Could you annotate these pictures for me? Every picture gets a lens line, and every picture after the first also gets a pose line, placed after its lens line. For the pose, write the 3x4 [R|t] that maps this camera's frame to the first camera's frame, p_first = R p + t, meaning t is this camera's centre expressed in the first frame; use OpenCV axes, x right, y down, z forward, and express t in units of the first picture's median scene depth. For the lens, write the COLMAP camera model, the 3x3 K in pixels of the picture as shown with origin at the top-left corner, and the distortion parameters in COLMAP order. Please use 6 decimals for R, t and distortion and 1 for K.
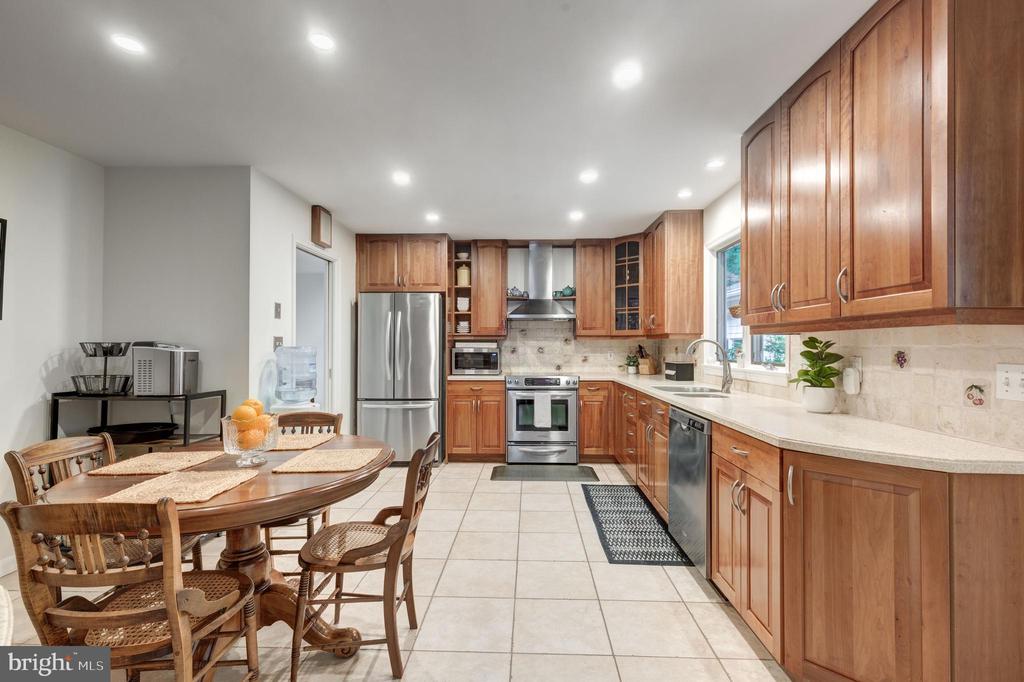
lens RADIAL K [[515.4, 0, 512.0], [0, 515.4, 341.0], [0, 0, 1]] dist [0.026879, 0.000006]
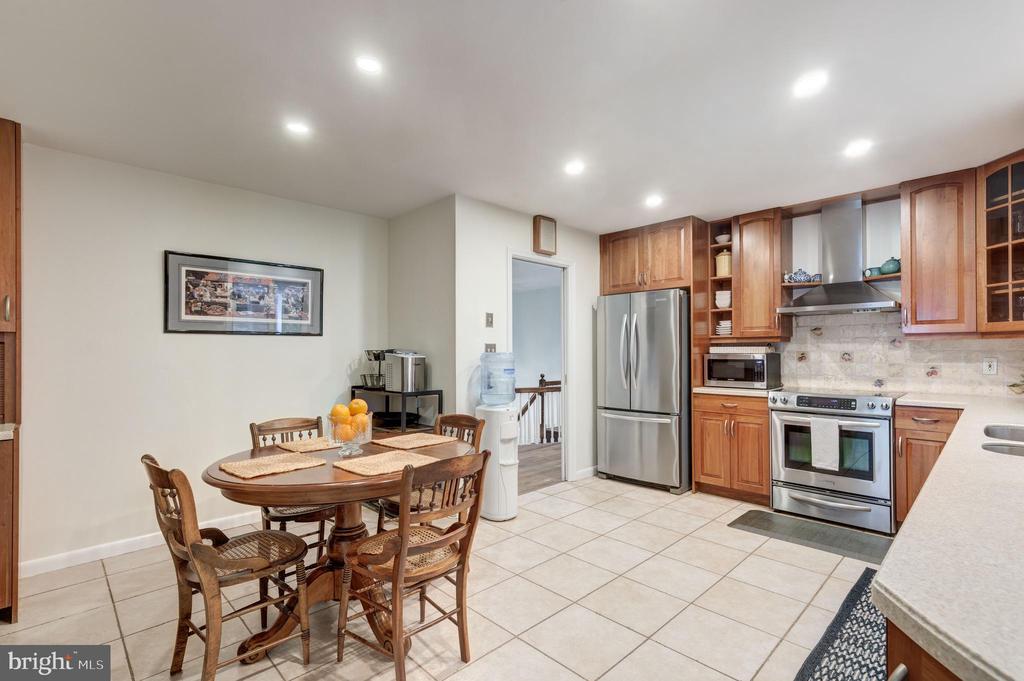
lens RADIAL K [[515.4, 0, 512.0], [0, 515.4, 340.5], [0, 0, 1]] dist [0.026879, 0.000006]
pose [[0.690415, -0.019593, -0.723148, 0.275156], [0.012631, 0.999807, -0.015030, 0.001375], [0.723303, 0.001242, 0.690529, 0.215355]]
